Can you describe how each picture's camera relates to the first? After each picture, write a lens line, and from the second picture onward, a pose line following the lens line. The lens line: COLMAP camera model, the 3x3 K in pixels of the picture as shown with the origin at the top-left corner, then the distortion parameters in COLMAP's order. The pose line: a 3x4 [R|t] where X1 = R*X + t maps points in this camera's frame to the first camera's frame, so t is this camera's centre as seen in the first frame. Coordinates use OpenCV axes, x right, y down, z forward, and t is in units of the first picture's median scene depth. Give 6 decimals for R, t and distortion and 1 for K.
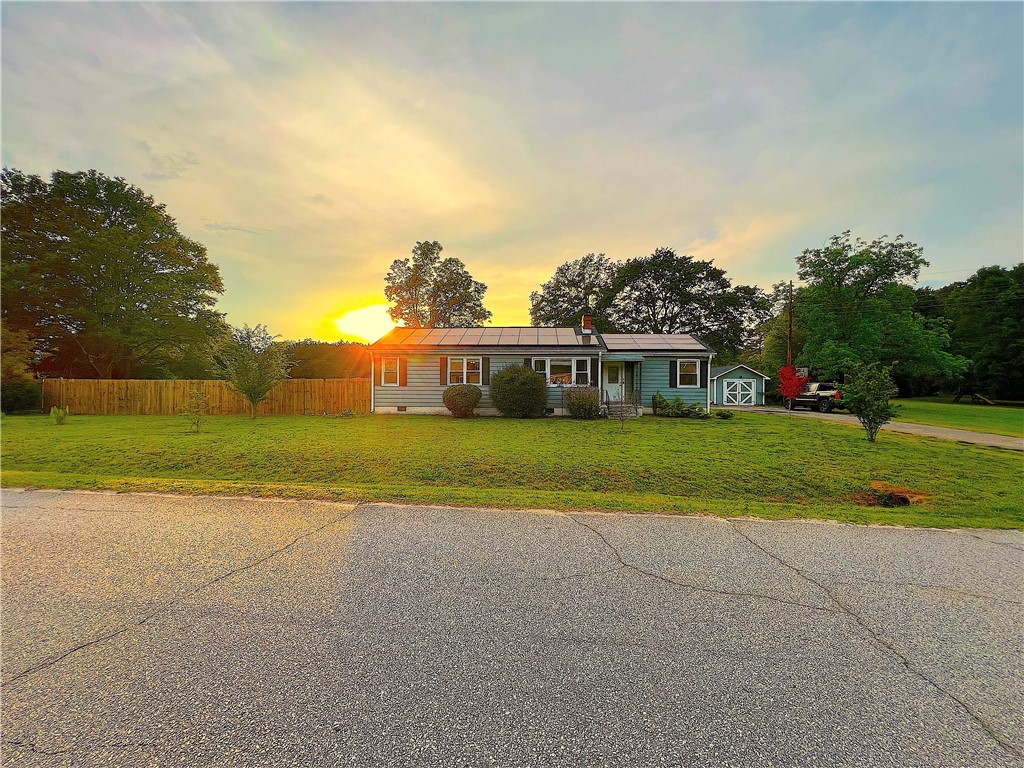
lens RADIAL K [[410.2, 0, 512.0], [0, 410.2, 384.0], [0, 0, 1]] dist [0.000208, 0.000020]
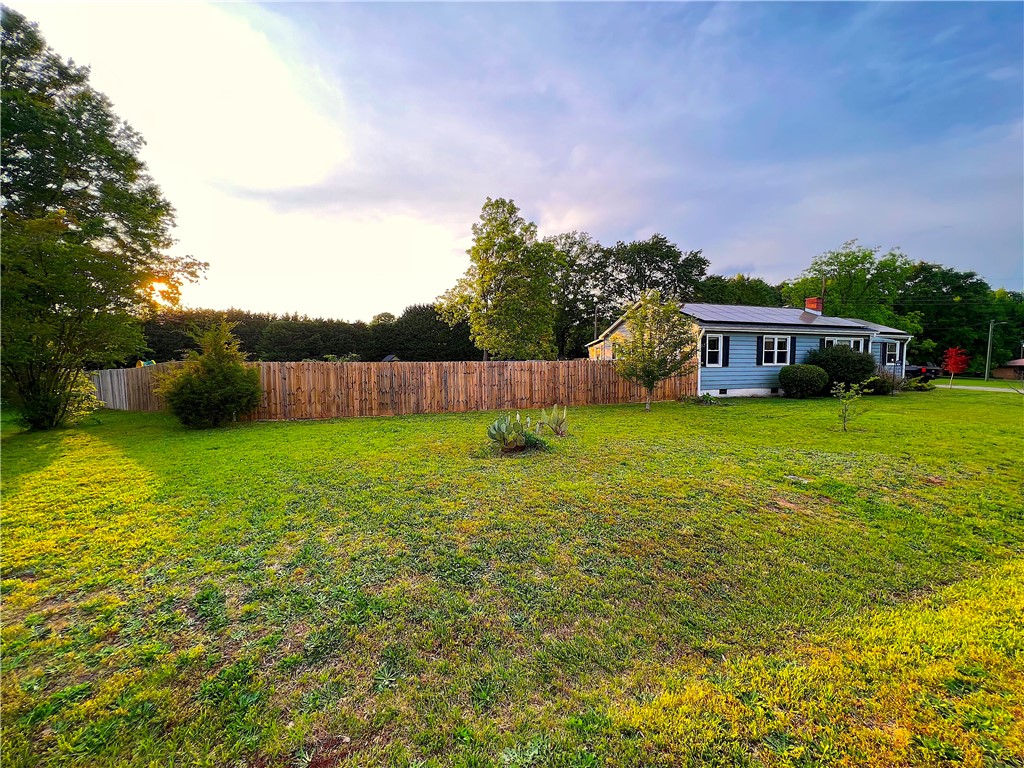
lens RADIAL K [[410.7, 0, 511.0], [0, 410.7, 385.0], [0, 0, 1]] dist [-0.001630, 0.000438]
pose [[0.926597, -0.029367, 0.374908, -1.041398], [0.003297, 0.997542, 0.069990, -0.020157], [-0.376042, -0.063617, 0.924416, 0.328421]]
